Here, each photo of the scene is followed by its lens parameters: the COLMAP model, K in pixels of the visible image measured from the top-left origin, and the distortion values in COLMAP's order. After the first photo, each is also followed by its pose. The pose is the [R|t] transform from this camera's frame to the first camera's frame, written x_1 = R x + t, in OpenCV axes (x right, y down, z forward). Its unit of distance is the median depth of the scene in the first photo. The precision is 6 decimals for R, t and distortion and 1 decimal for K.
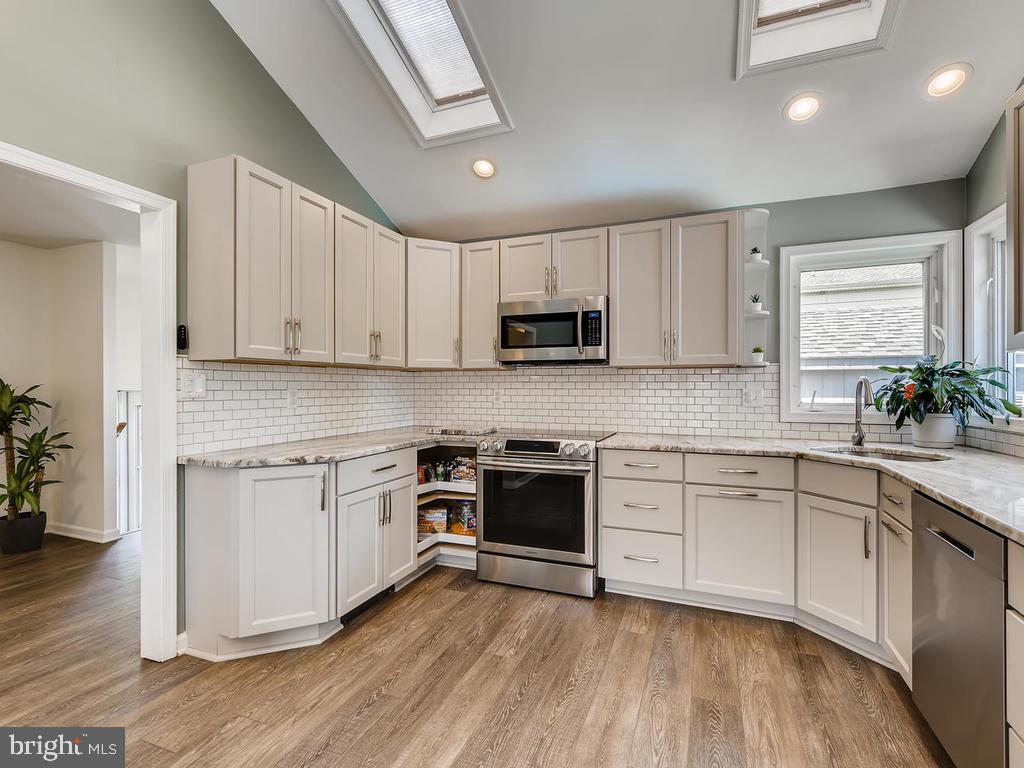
lens RADIAL K [[486.3, 0, 512.0], [0, 486.3, 387.6], [0, 0, 1]] dist [0.002516, -0.001094]
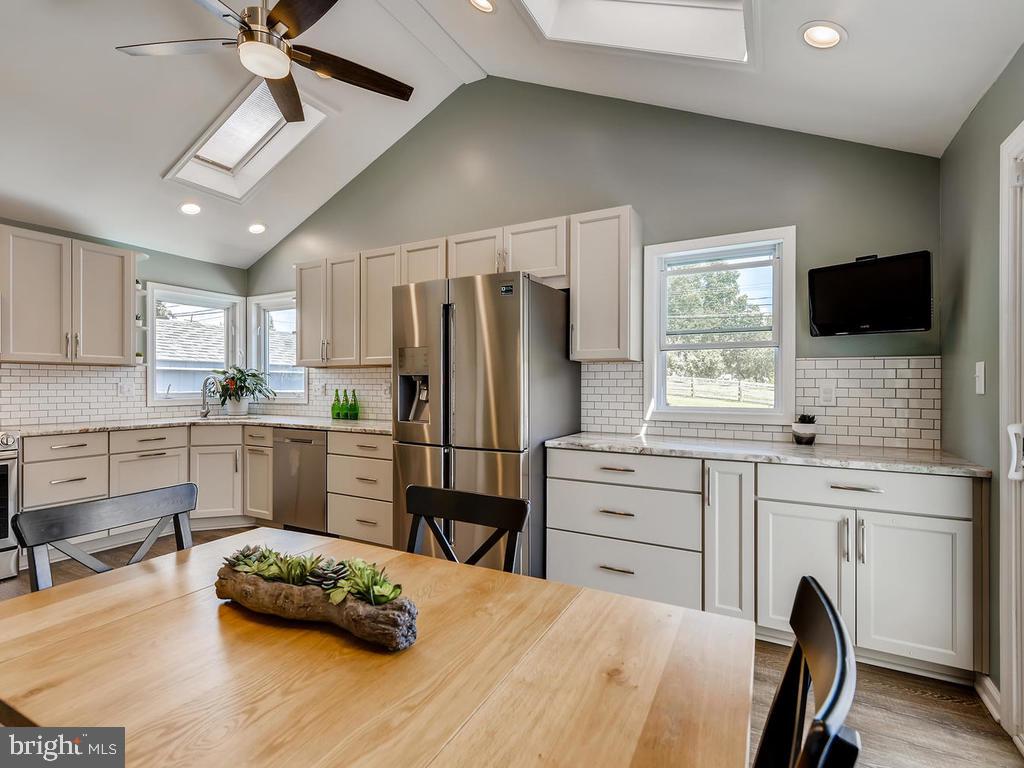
lens RADIAL K [[486.3, 0, 513.6], [0, 486.3, 384.6], [0, 0, 1]] dist [0.002516, -0.001094]
pose [[0.102507, -0.000307, 0.994732, -0.820320], [-0.003116, 0.999995, 0.000630, 0.003260], [-0.994727, -0.003164, 0.102506, -0.209294]]
